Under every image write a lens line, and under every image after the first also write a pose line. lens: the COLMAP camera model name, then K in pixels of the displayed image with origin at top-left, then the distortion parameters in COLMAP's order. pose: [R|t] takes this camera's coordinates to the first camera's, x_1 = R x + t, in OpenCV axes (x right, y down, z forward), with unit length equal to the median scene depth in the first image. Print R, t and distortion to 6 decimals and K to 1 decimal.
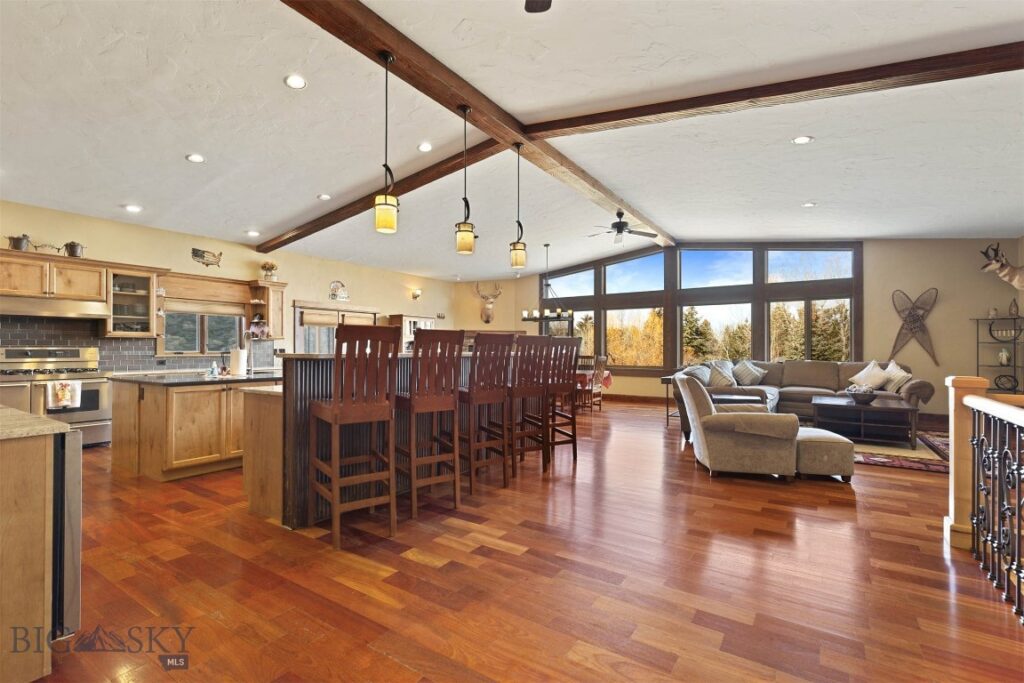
lens RADIAL K [[467.3, 0, 514.1], [0, 467.3, 352.3], [0, 0, 1]] dist [0.014396, -0.000180]
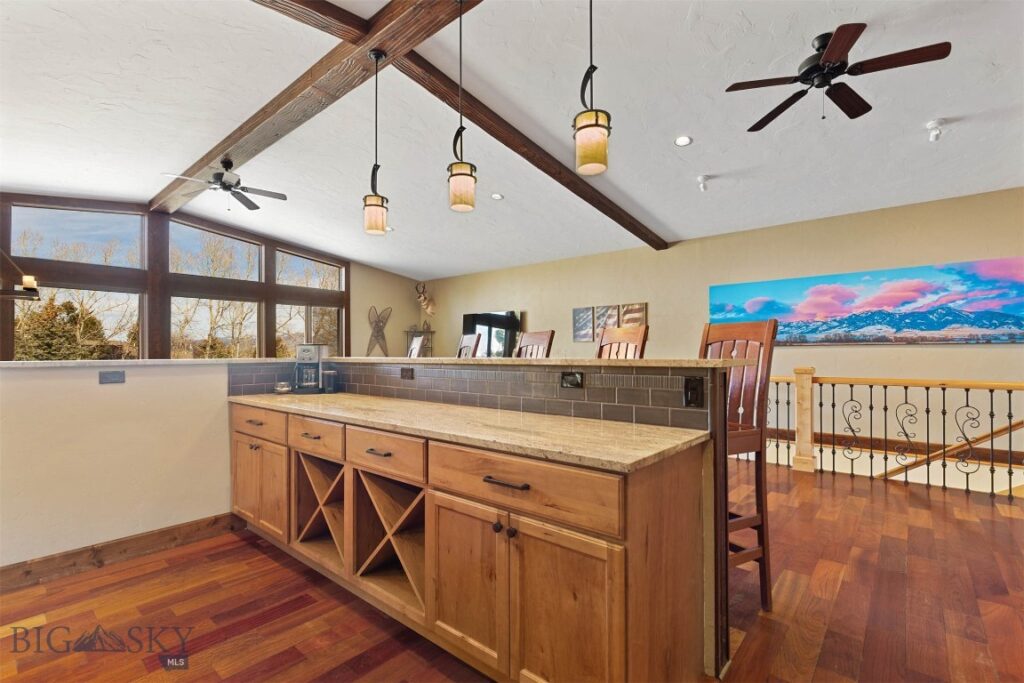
lens RADIAL K [[467.3, 0, 514.1], [0, 467.3, 352.3], [0, 0, 1]] dist [0.014396, -0.000180]
pose [[0.118869, -0.001340, 0.992909, -0.402192], [0.012765, 0.999919, -0.000179, 0.000198], [-0.992828, 0.012695, 0.118876, 0.444321]]
